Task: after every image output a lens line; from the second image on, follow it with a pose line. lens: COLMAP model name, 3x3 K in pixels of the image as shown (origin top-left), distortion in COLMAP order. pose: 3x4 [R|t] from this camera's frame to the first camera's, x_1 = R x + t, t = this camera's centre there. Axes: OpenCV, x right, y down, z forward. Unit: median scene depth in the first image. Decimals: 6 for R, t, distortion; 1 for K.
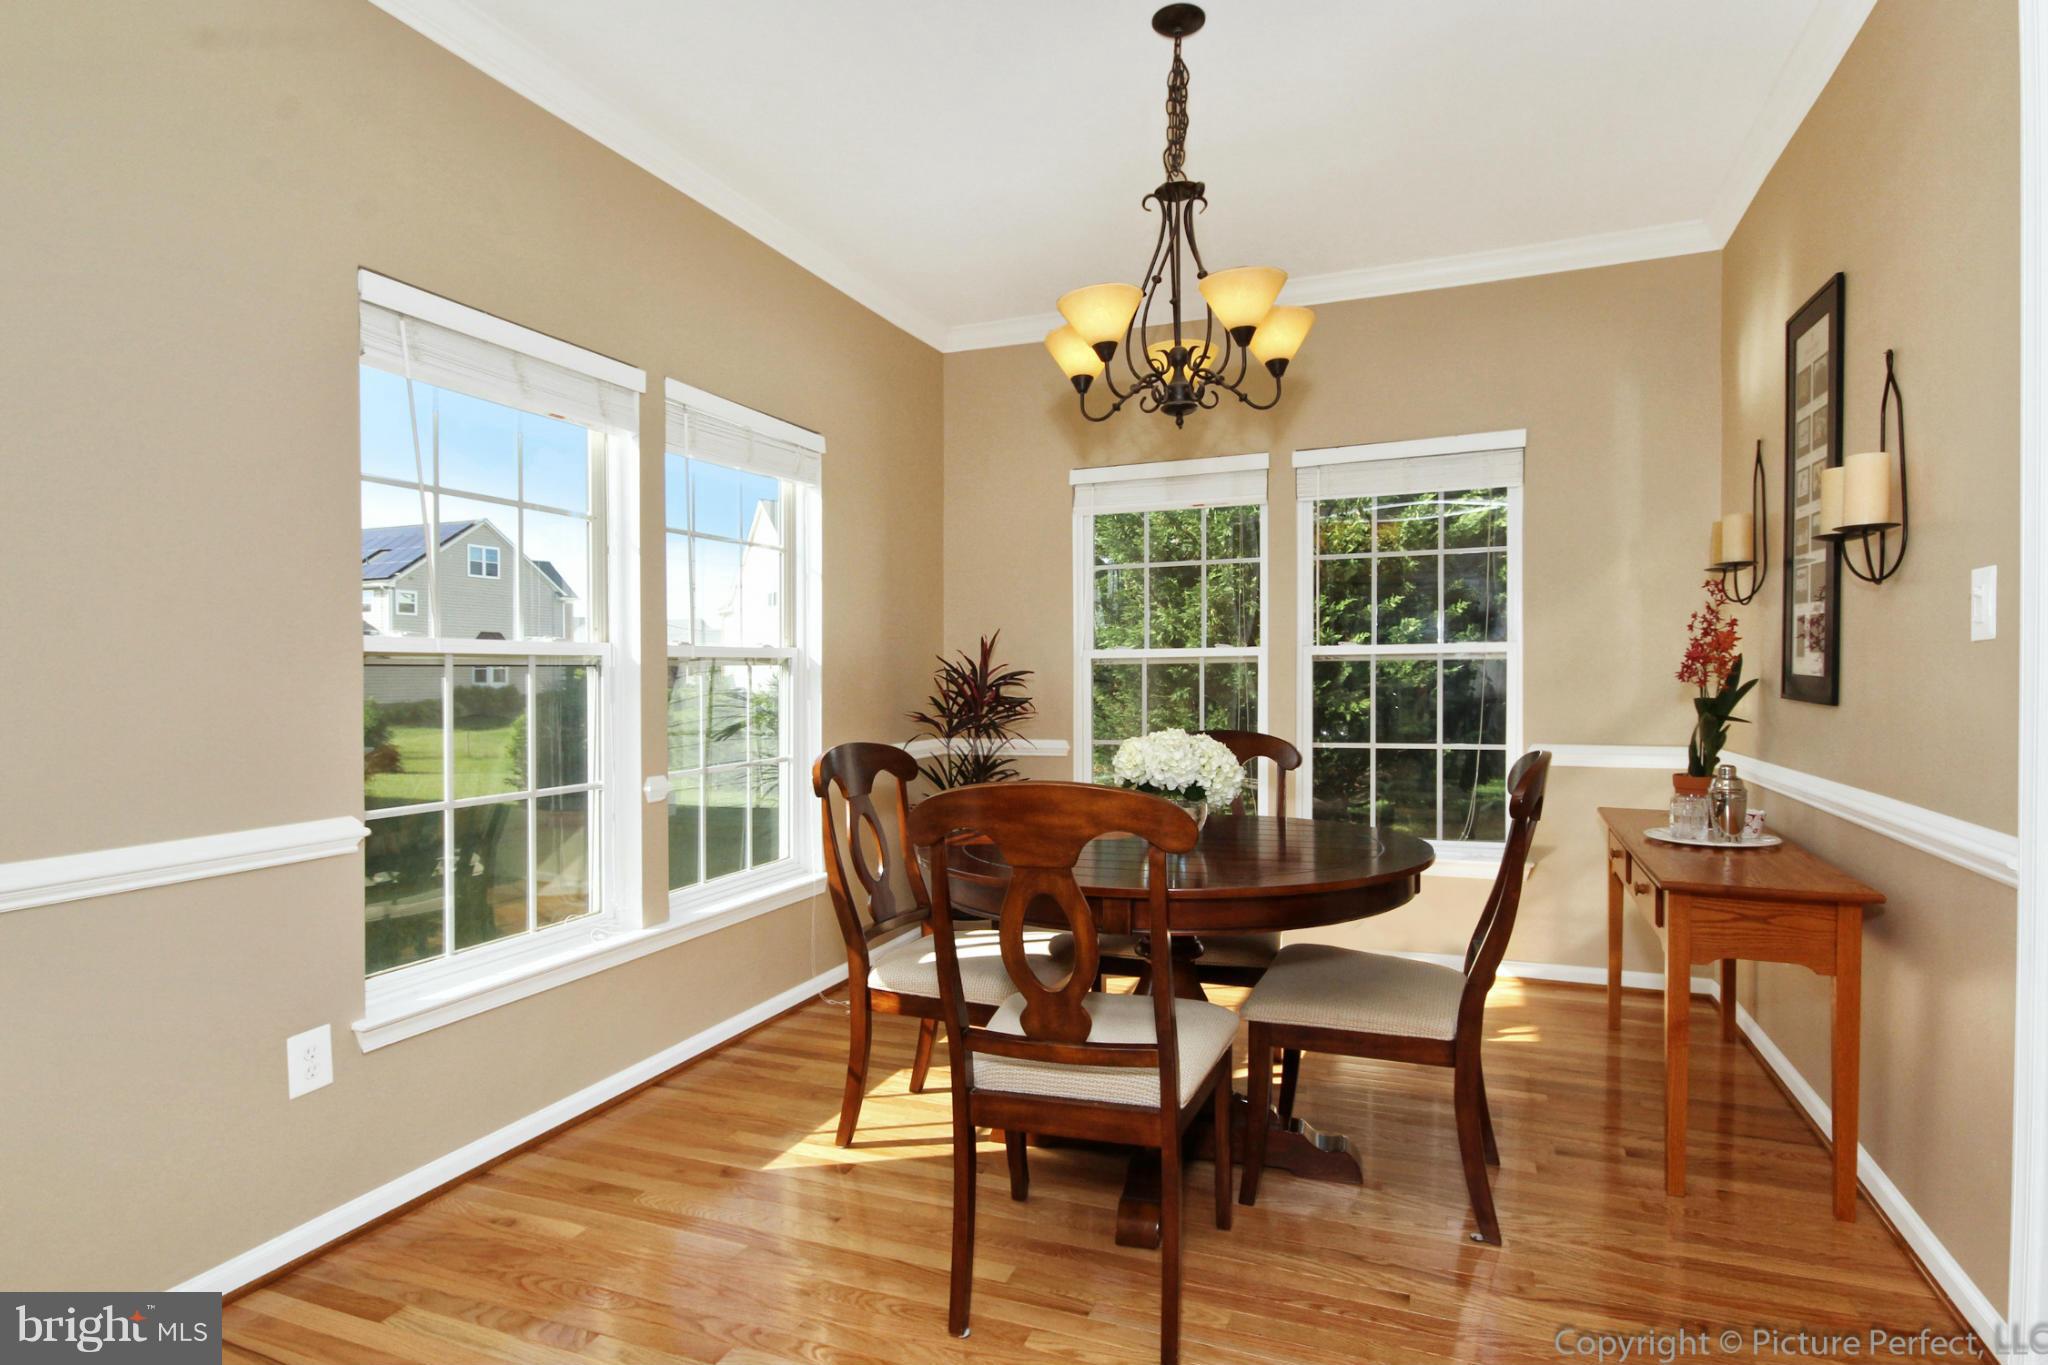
lens RADIAL K [[1036.3, 0, 1024.0], [0, 1036.3, 682.5], [0, 0, 1]] dist [-0.001709, 0.000007]
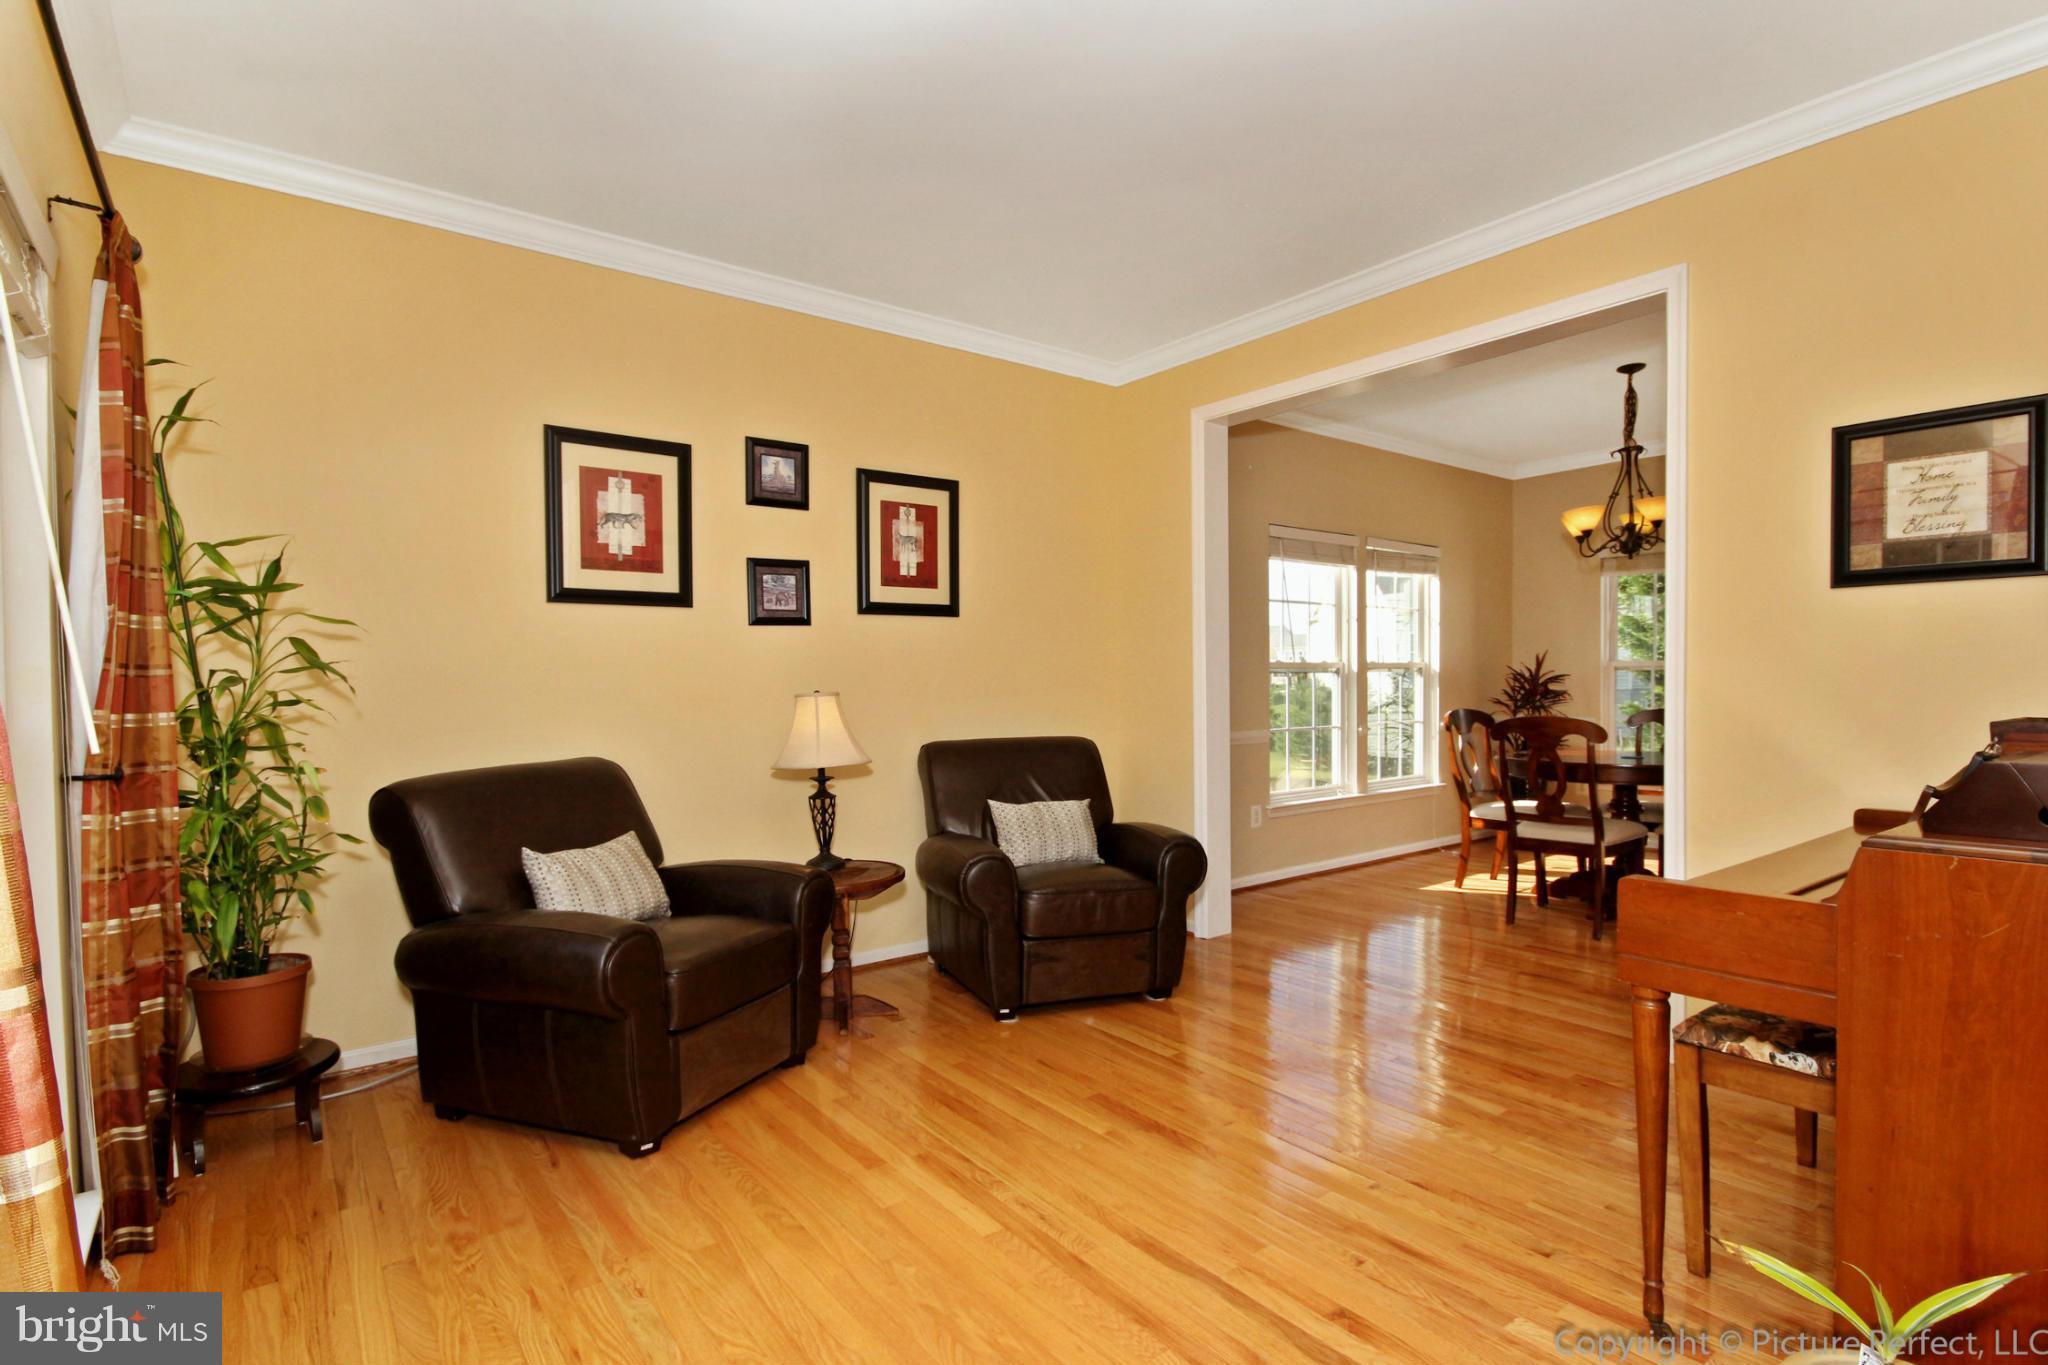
lens RADIAL K [[1036.3, 0, 1024.0], [0, 1036.3, 682.5], [0, 0, 1]] dist [-0.001709, 0.000007]
pose [[0.862187, 0.002896, -0.506583, 0.112388], [-0.001891, 0.999995, 0.002498, -0.000865], [0.506587, -0.001196, 0.862188, -1.044923]]
